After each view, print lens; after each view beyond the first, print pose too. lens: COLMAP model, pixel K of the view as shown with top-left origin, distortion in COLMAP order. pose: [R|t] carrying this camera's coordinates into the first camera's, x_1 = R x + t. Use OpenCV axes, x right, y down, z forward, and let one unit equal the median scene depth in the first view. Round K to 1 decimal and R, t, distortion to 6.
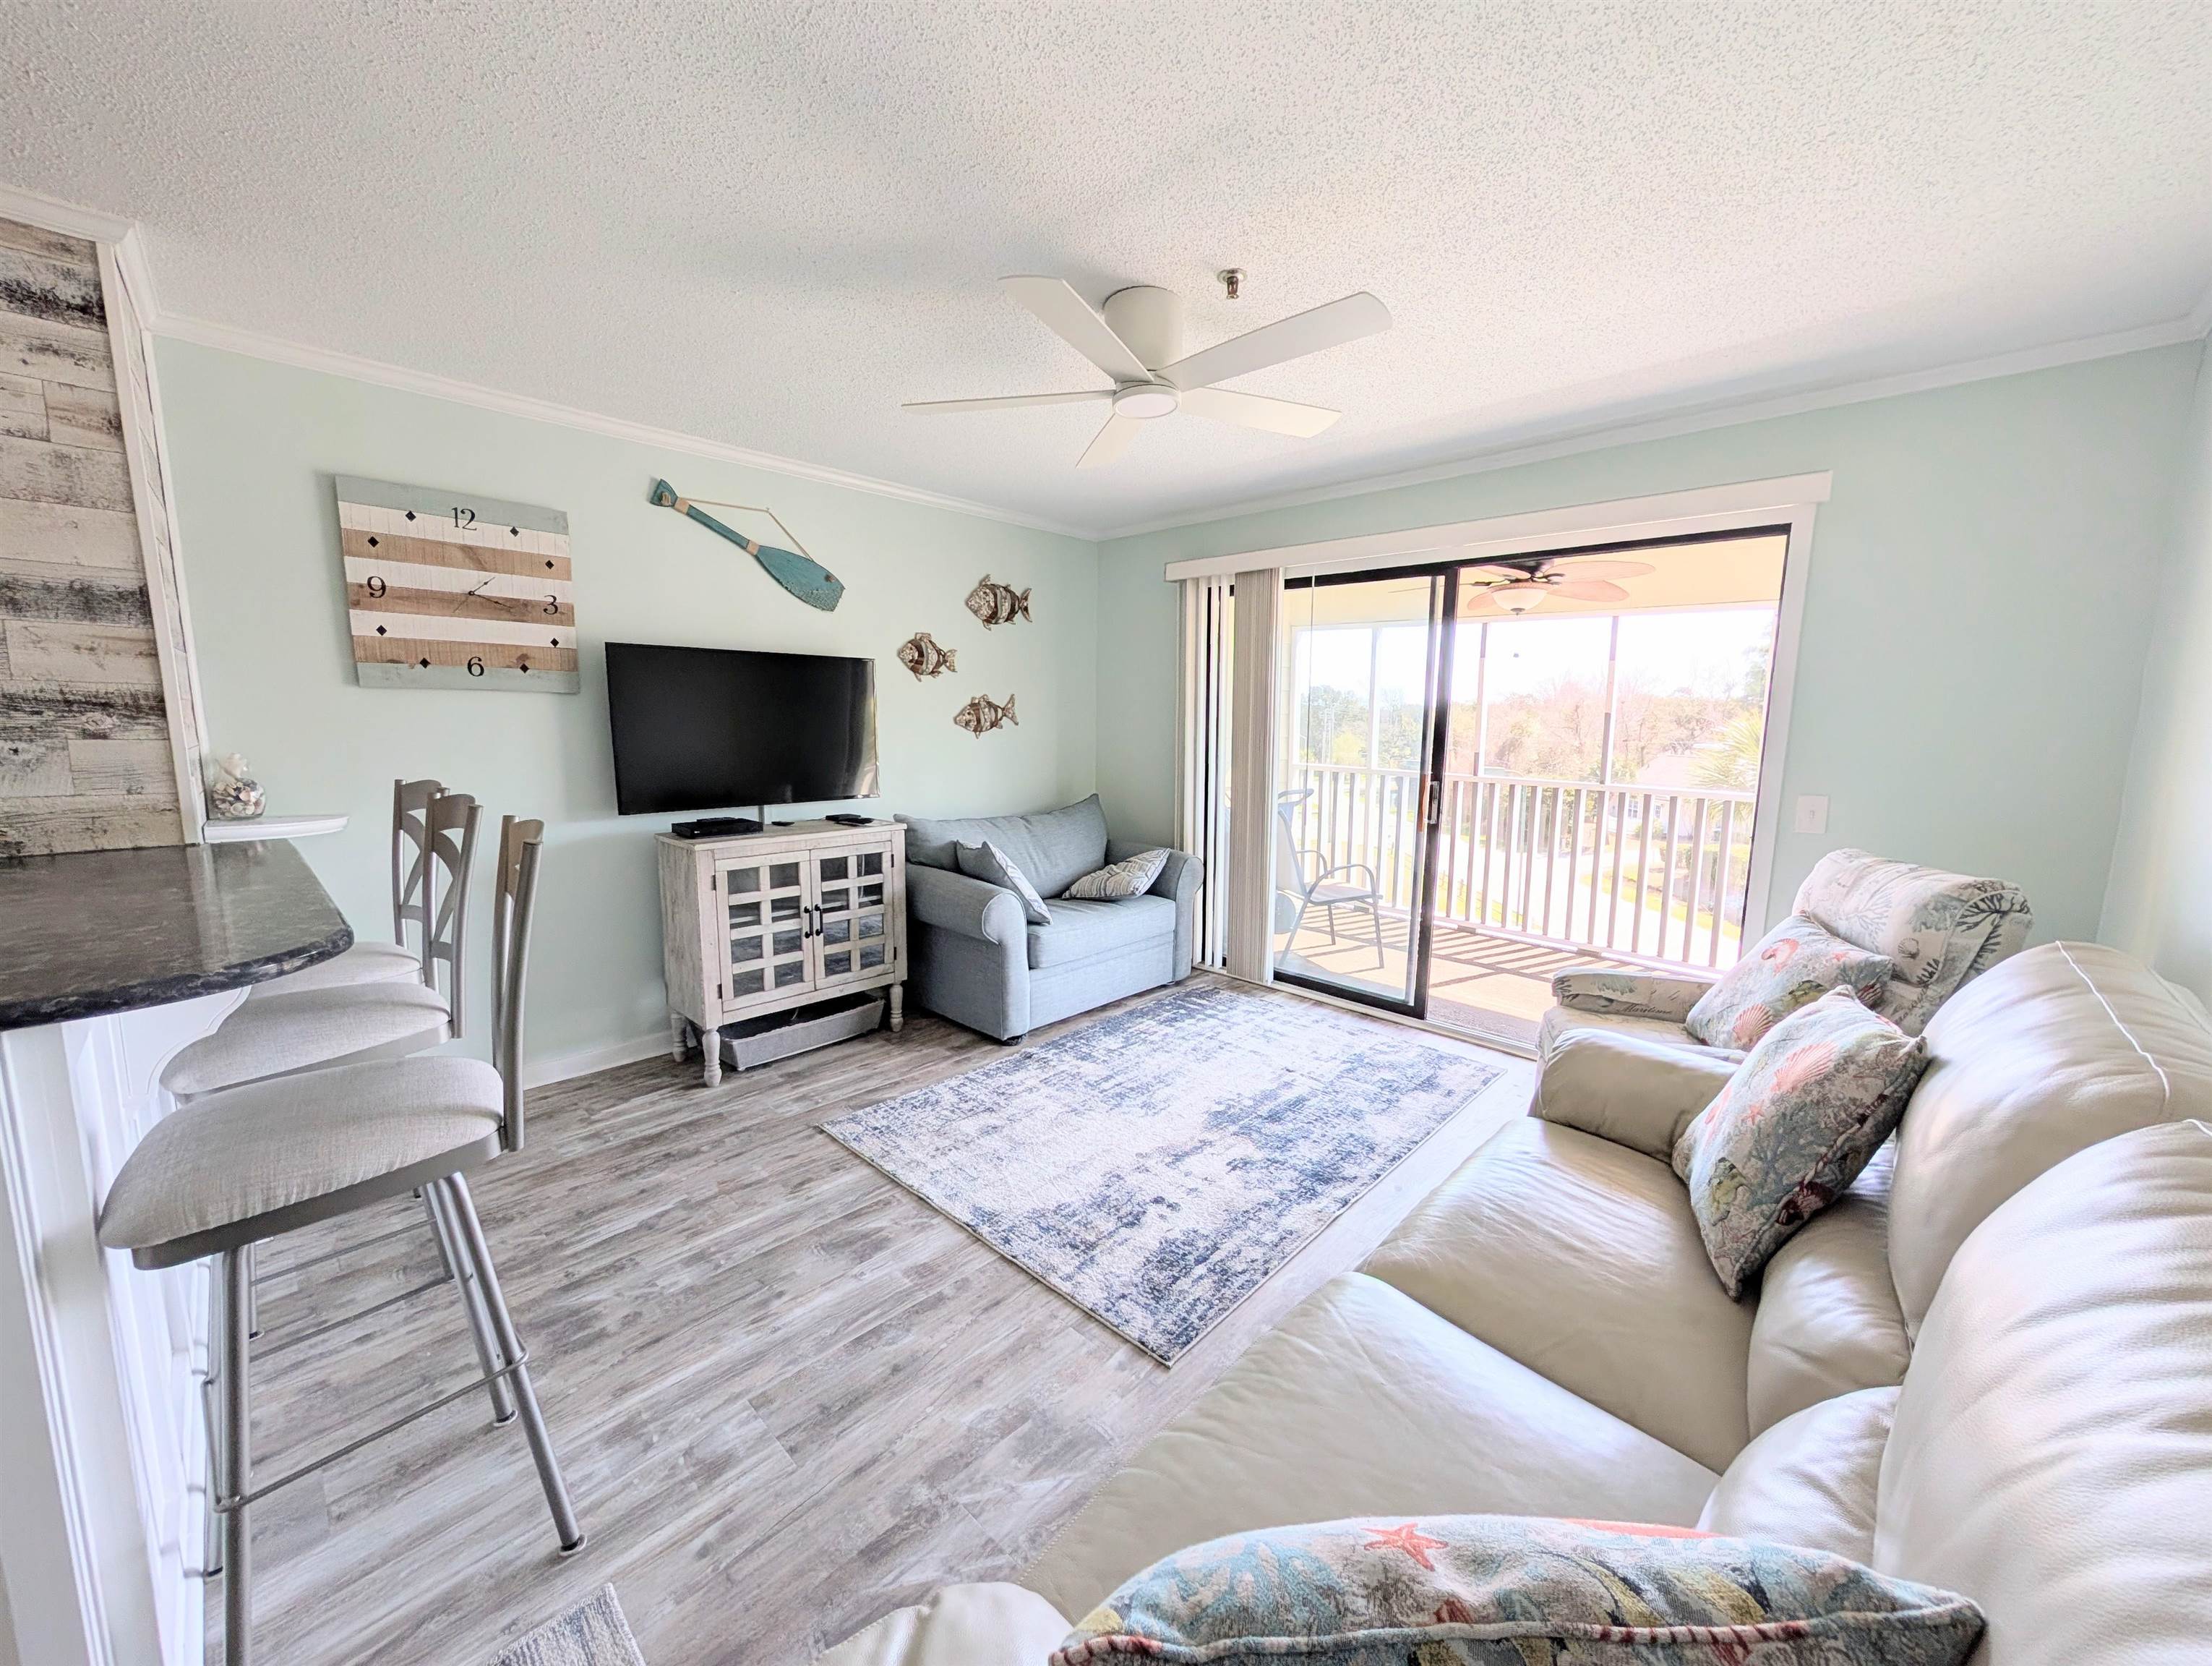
lens RADIAL K [[837.4, 0, 1108.4], [0, 837.4, 836.1], [0, 0, 1]] dist [-0.001922, 0.000638]
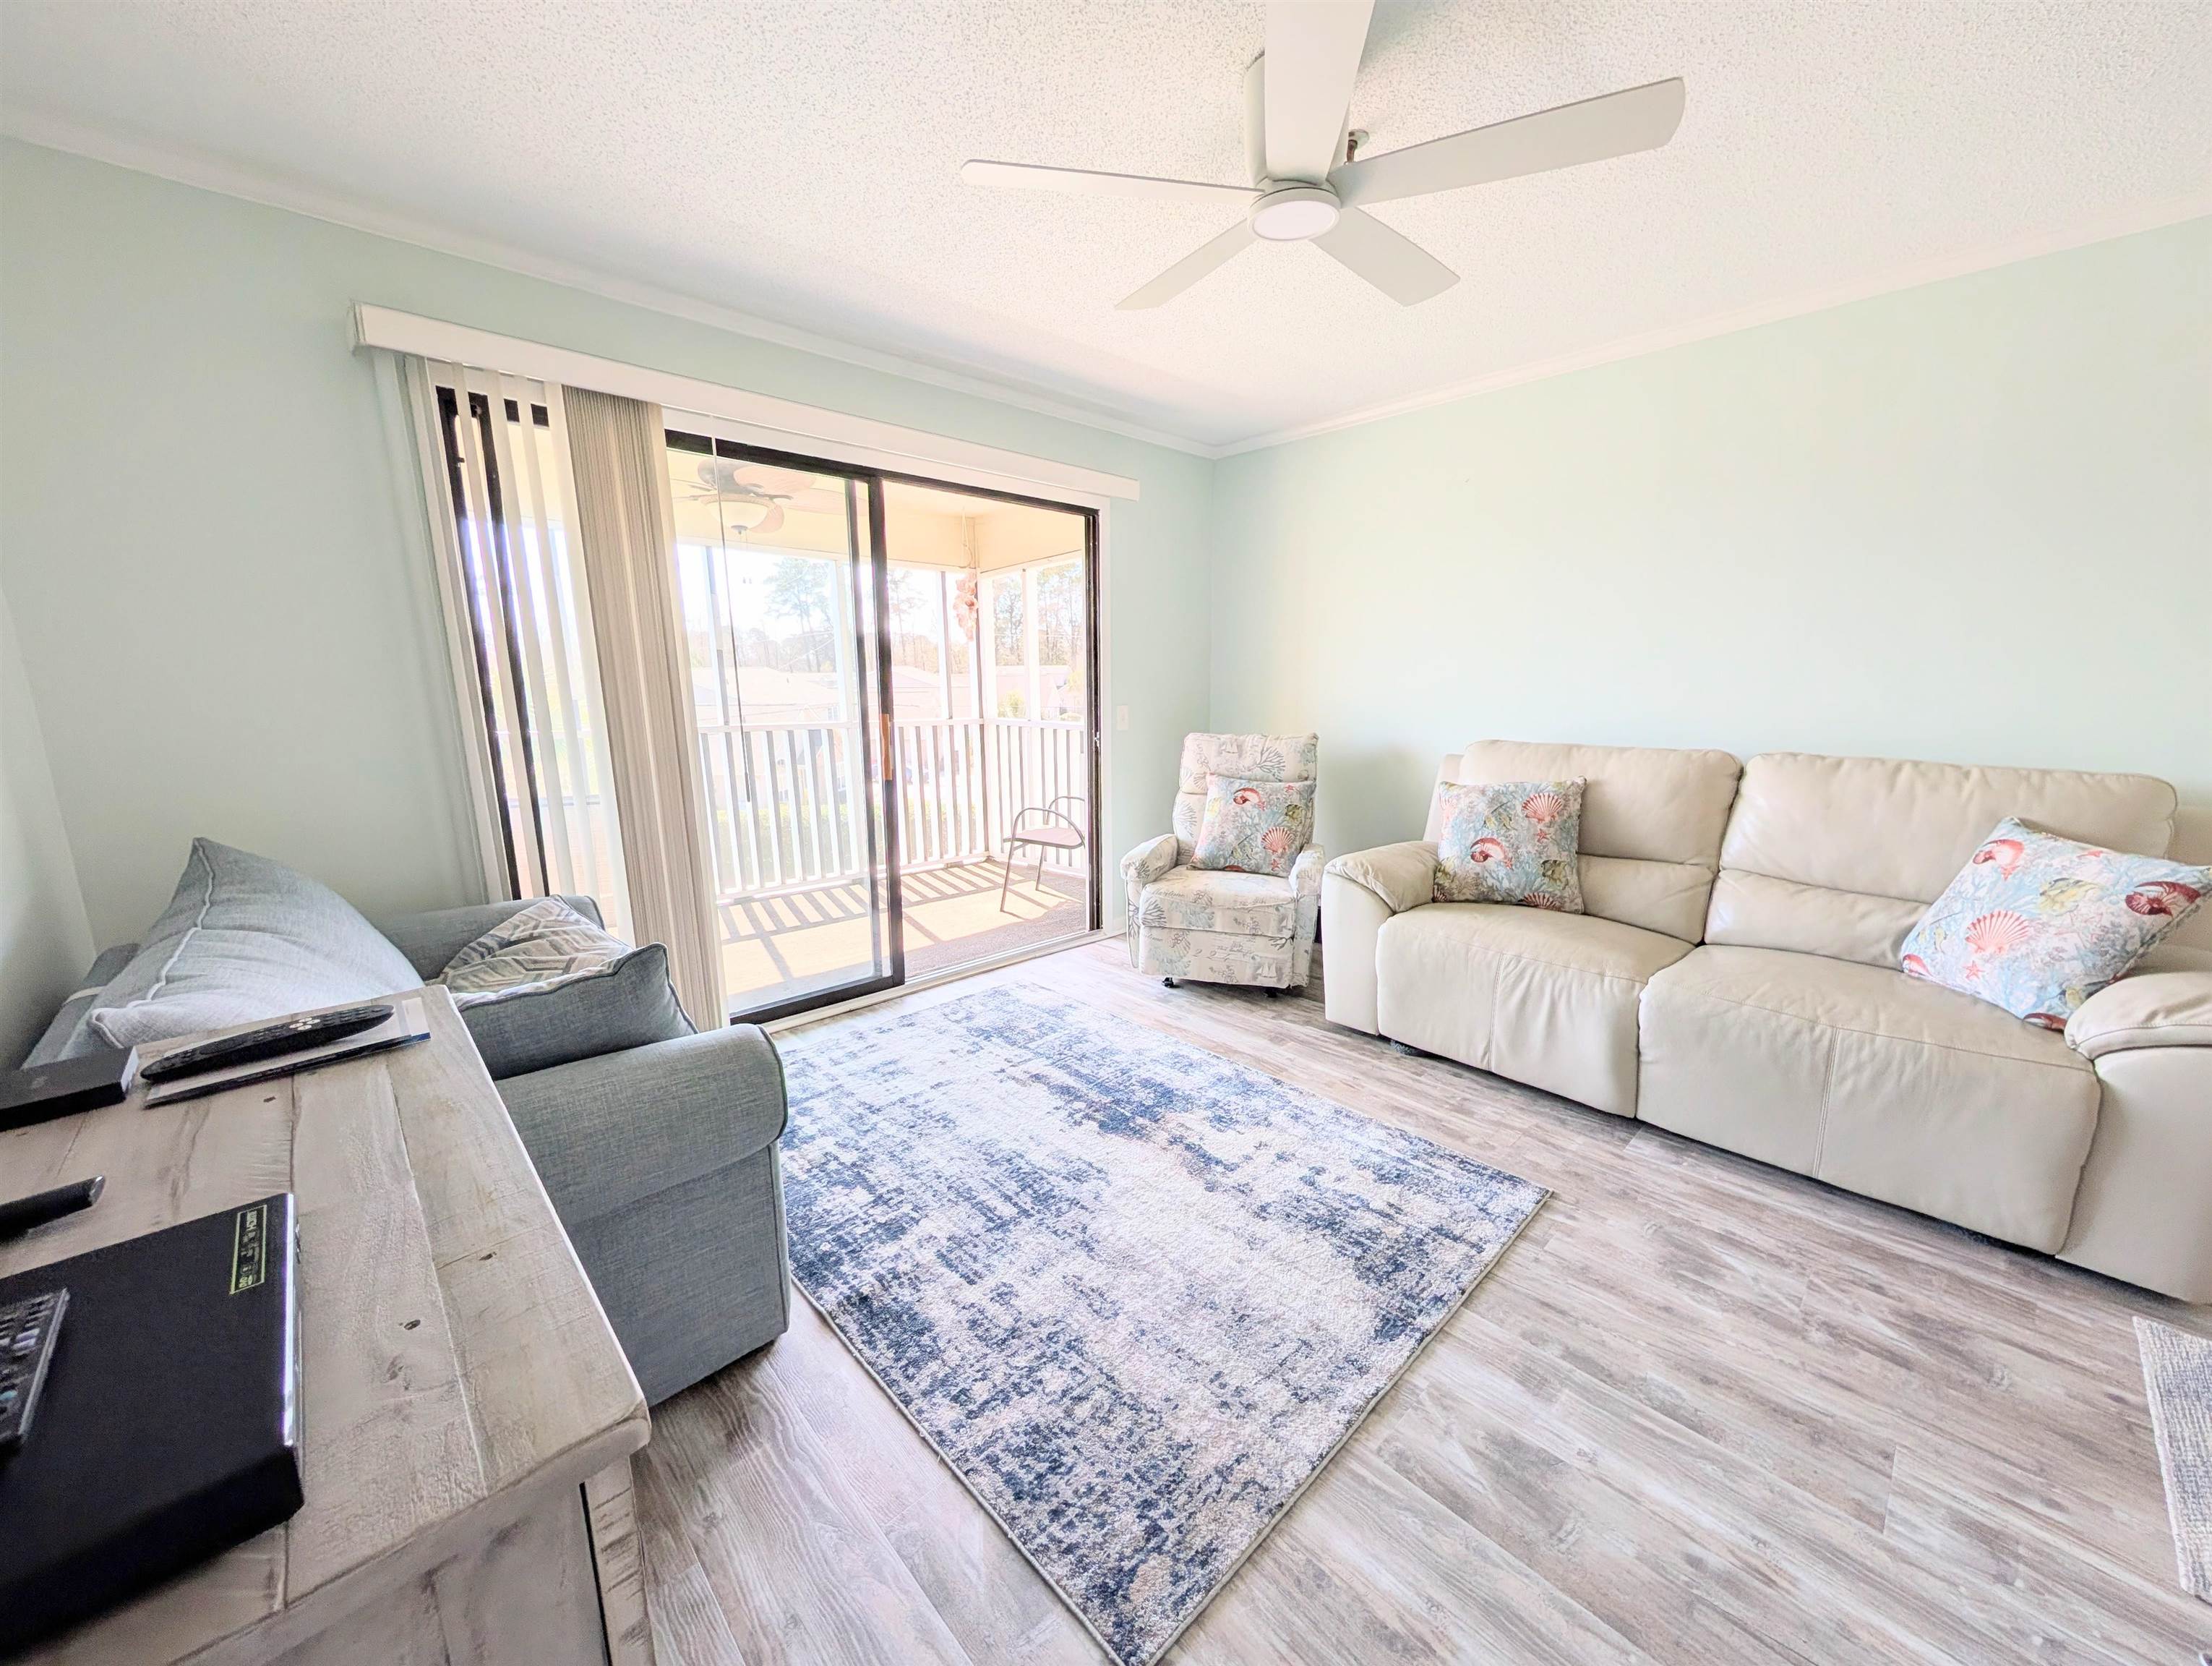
lens RADIAL K [[837.4, 0, 1108.4], [0, 837.4, 836.1], [0, 0, 1]] dist [-0.001922, 0.000638]
pose [[0.048470, -0.202983, 0.977982, -0.806015], [0.144241, 0.970292, 0.194238, -0.141232], [-0.988355, 0.131651, 0.076308, 1.160069]]
